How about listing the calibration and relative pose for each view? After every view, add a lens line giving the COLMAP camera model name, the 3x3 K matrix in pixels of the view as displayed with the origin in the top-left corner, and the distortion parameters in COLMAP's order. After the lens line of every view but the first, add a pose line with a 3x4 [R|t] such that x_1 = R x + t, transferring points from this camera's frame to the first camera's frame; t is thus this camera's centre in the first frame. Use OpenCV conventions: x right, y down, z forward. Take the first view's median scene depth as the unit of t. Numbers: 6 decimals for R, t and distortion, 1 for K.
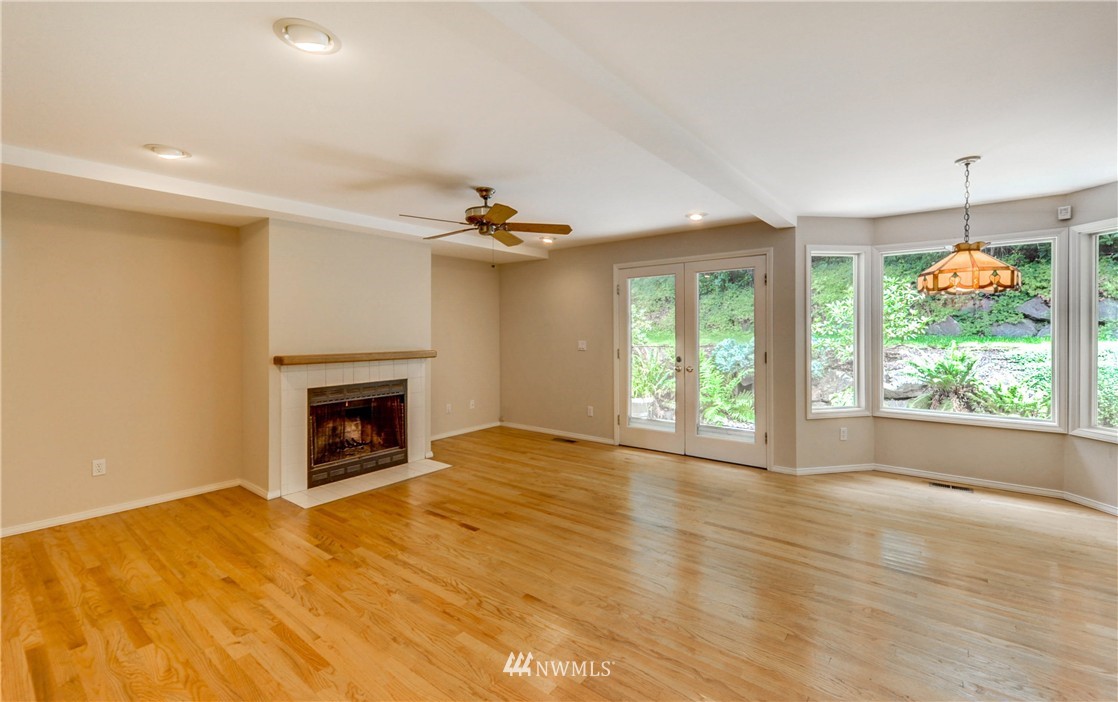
lens RADIAL K [[476.9, 0, 576.1], [0, 476.9, 335.8], [0, 0, 1]] dist [0.005846, -0.000133]
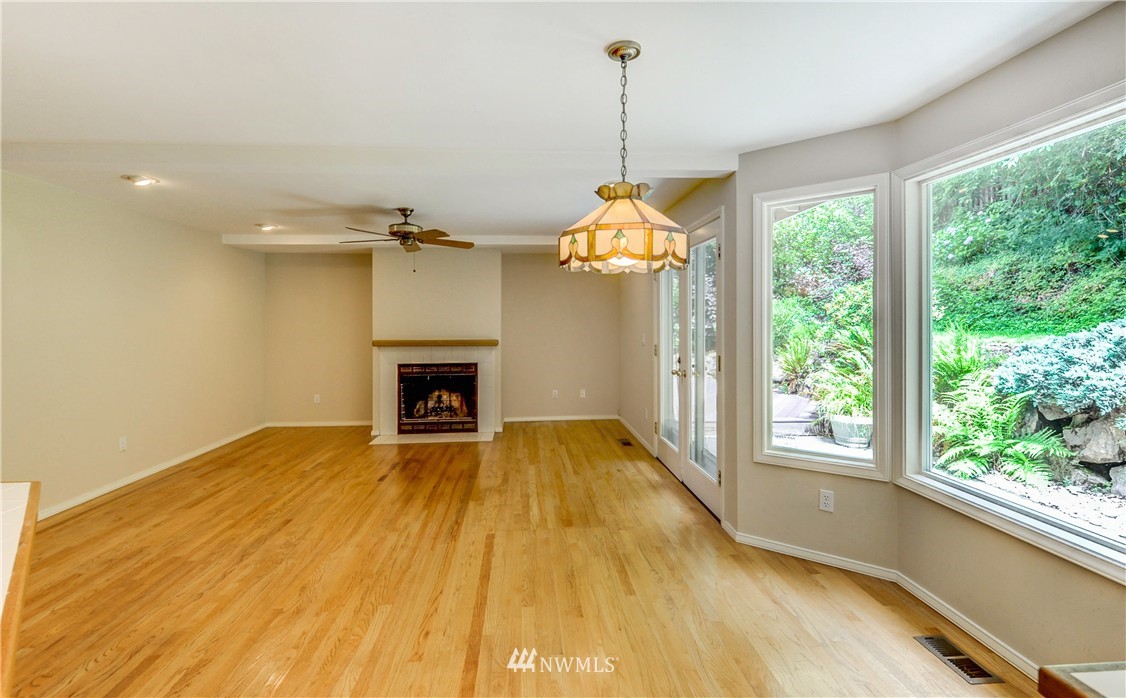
lens RADIAL K [[509.2, 0, 559.3], [0, 509.2, 322.5], [0, 0, 1]] dist [0.001958, 0.000113]
pose [[0.660560, 0.003755, -0.750764, 0.834007], [-0.004774, 0.999988, 0.000801, -0.014338], [0.750758, 0.003055, 0.660570, 0.341058]]
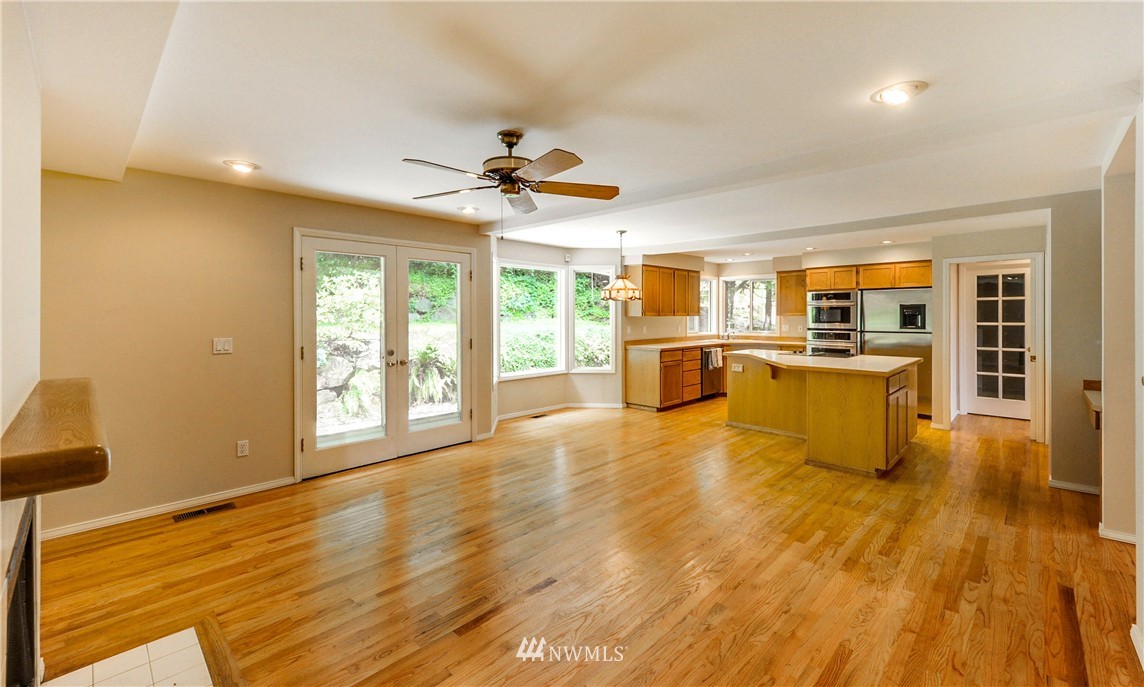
lens RADIAL K [[466.8, 0, 572.7], [0, 466.8, 316.3], [0, 0, 1]] dist [-0.000345, -0.000263]
pose [[0.124133, 0.001667, 0.992264, -0.711397], [0.008378, 0.999961, -0.002728, -0.015444], [-0.992230, 0.008652, 0.124114, 0.643255]]
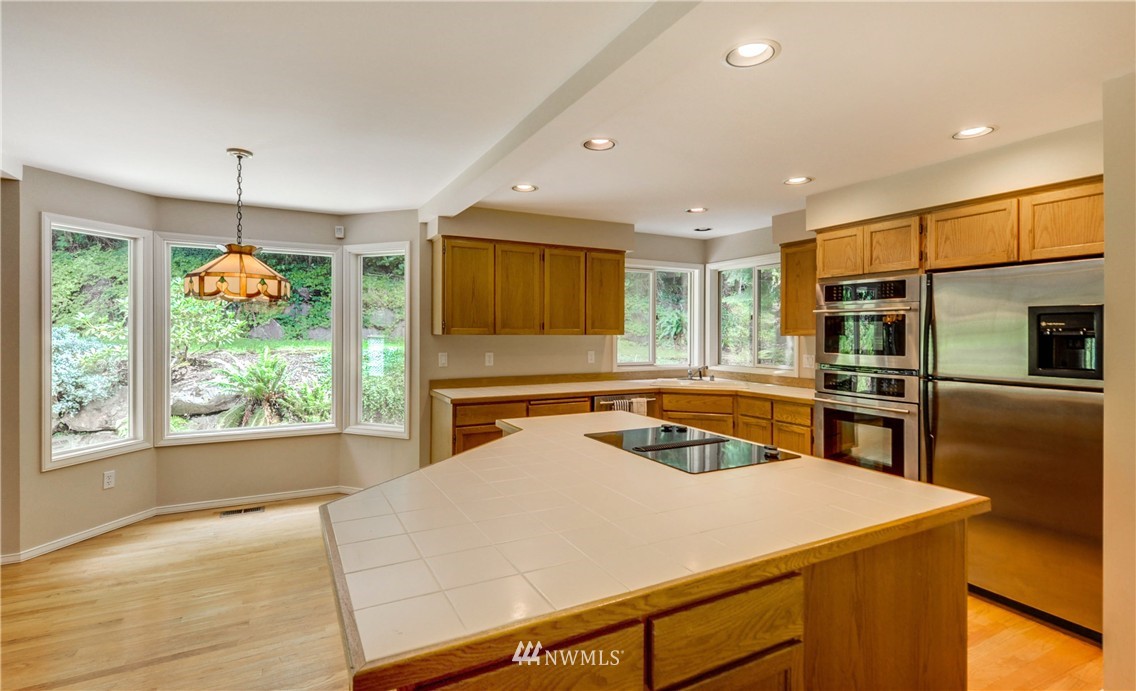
lens RADIAL K [[527.6, 0, 561.5], [0, 527.6, 333.1], [0, 0, 1]] dist [0.002926, -0.000173]
pose [[0.421012, 0.003589, 0.907048, 0.117066], [0.000906, 0.999990, -0.004378, -0.016303], [-0.907055, 0.002665, 0.421004, 0.026766]]
